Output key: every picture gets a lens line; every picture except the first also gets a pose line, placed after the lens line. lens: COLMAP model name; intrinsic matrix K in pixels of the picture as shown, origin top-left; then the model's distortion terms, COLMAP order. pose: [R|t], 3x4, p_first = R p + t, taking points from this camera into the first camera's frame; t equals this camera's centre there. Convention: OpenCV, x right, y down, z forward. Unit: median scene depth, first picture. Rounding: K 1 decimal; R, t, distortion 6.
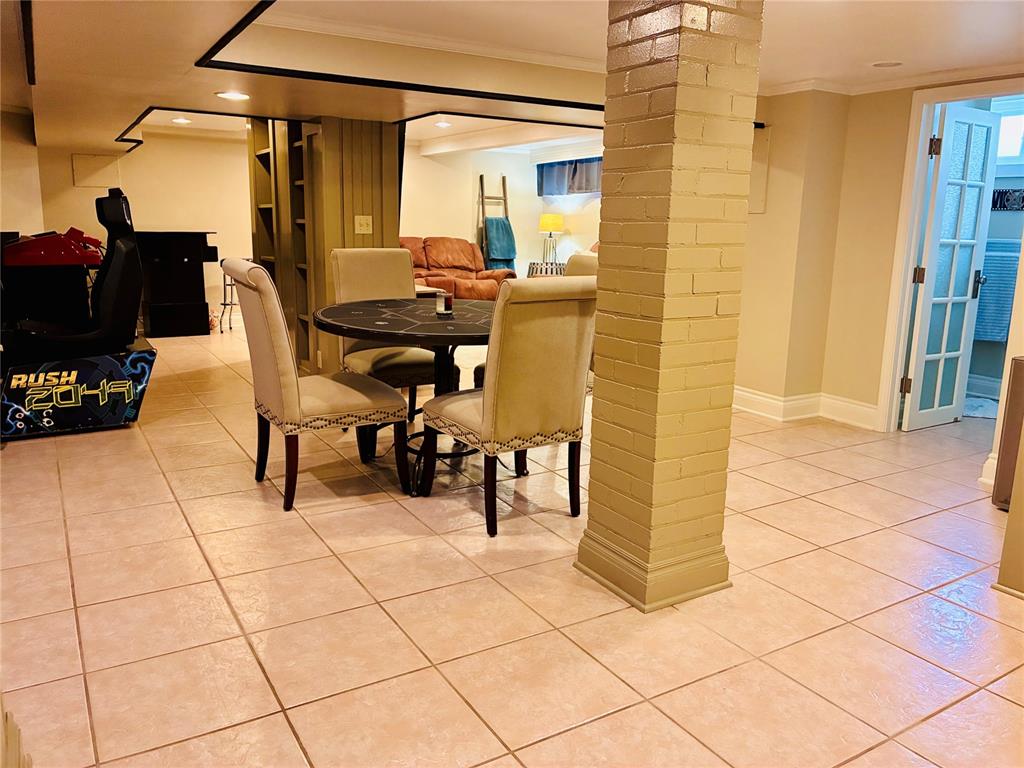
lens RADIAL K [[770.8, 0, 512.7], [0, 770.8, 386.4], [0, 0, 1]] dist [0.009473, -0.061620]
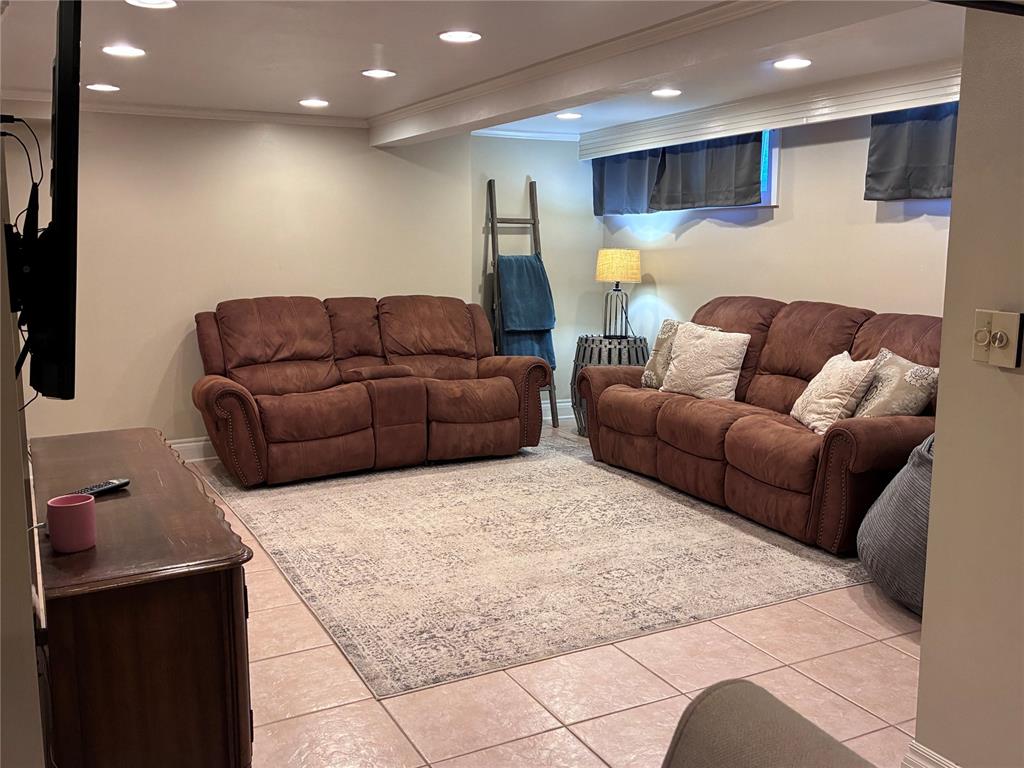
lens RADIAL K [[928.3, 0, 510.6], [0, 928.3, 381.6], [0, 0, 1]] dist [0.005565, 0.000000]
pose [[0.997130, -0.005099, -0.075536, 0.023321], [0.000860, 0.998427, -0.056053, -0.093150], [0.075703, 0.055827, 0.995566, 0.347957]]
